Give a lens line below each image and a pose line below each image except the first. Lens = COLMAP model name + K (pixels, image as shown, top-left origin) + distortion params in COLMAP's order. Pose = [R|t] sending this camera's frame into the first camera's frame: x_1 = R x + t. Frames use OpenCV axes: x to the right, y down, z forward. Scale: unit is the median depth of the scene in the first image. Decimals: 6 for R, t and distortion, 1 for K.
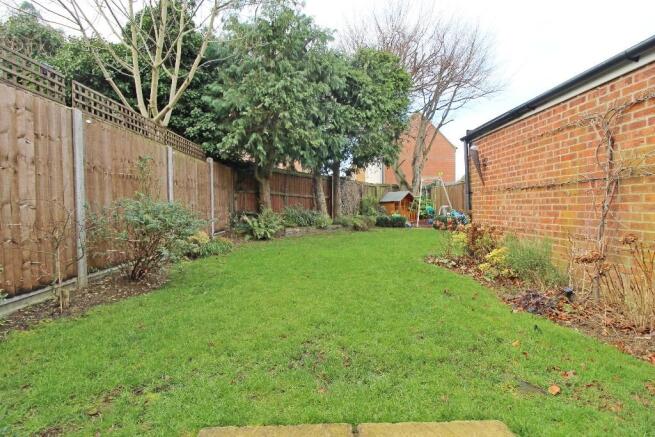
lens RADIAL K [[303.4, 0, 332.0], [0, 303.4, 218.3], [0, 0, 1]] dist [-0.009993, -0.006221]
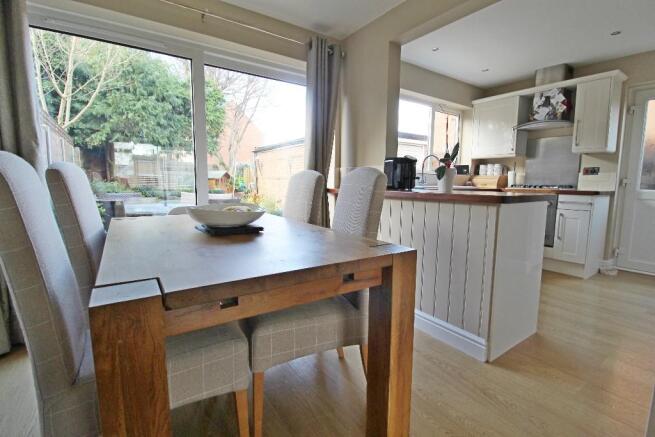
lens RADIAL K [[303.4, 0, 334.9], [0, 303.4, 217.2], [0, 0, 1]] dist [-0.009993, -0.006221]
pose [[0.831669, -0.048280, 0.553169, -0.208021], [0.001878, 0.996452, 0.084146, 0.004829], [-0.555269, -0.068943, 0.828808, -0.832559]]
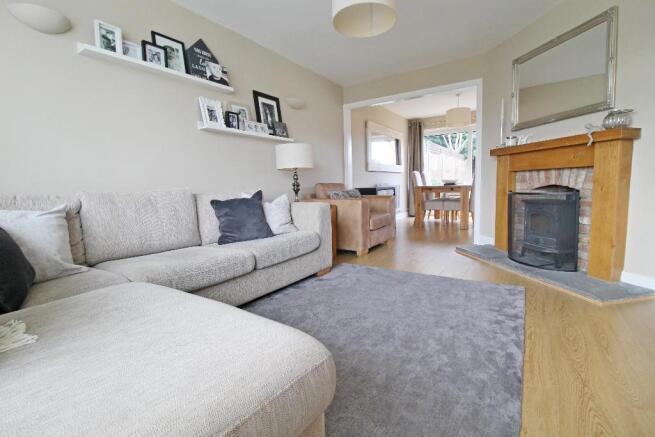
lens RADIAL K [[303.4, 0, 331.6], [0, 303.4, 220.4], [0, 0, 1]] dist [-0.009993, -0.006221]
pose [[0.822997, 0.044522, -0.566298, 0.087967], [0.008751, 0.995812, 0.091008, 0.052178], [0.567978, -0.079856, 0.819161, -1.608741]]
